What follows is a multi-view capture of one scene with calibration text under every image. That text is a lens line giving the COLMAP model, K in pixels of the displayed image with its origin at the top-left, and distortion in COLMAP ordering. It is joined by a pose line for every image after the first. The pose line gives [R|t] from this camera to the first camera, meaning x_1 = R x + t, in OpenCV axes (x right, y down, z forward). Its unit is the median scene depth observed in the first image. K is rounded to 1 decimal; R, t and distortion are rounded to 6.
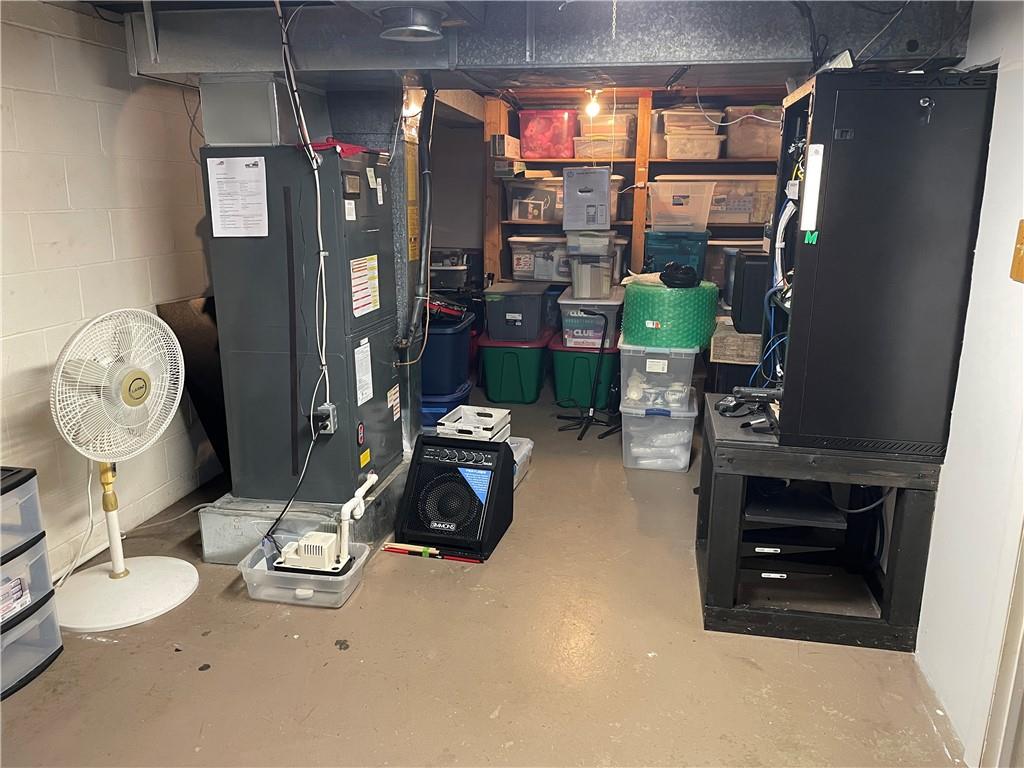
lens RADIAL K [[764.9, 0, 513.3], [0, 764.9, 359.8], [0, 0, 1]] dist [0.105798, -0.134313]
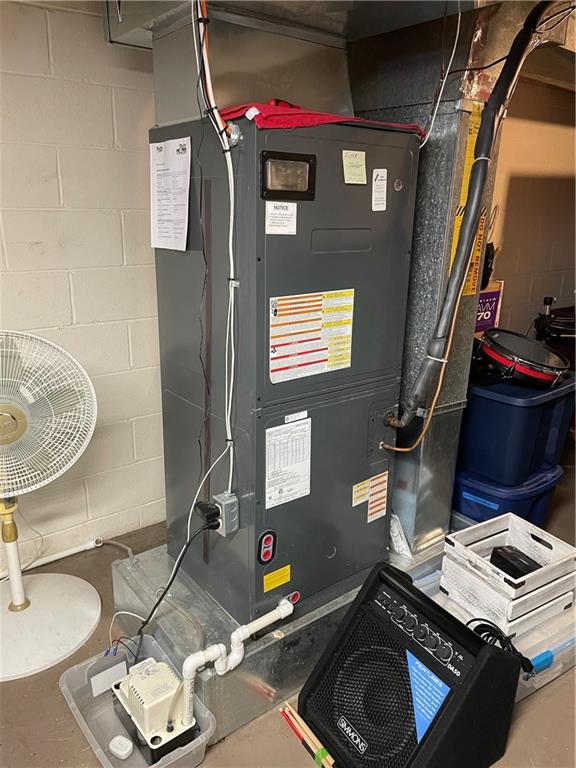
lens RADIAL K [[573.7, 0, 291.5], [0, 573.7, 374.8], [0, 0, 1]] dist [0.105798, -0.134313]
pose [[0.751002, 0.204042, -0.627984, 0.112622], [-0.160937, 0.978939, 0.125609, -0.124140], [0.640387, 0.006733, 0.768023, 0.617188]]
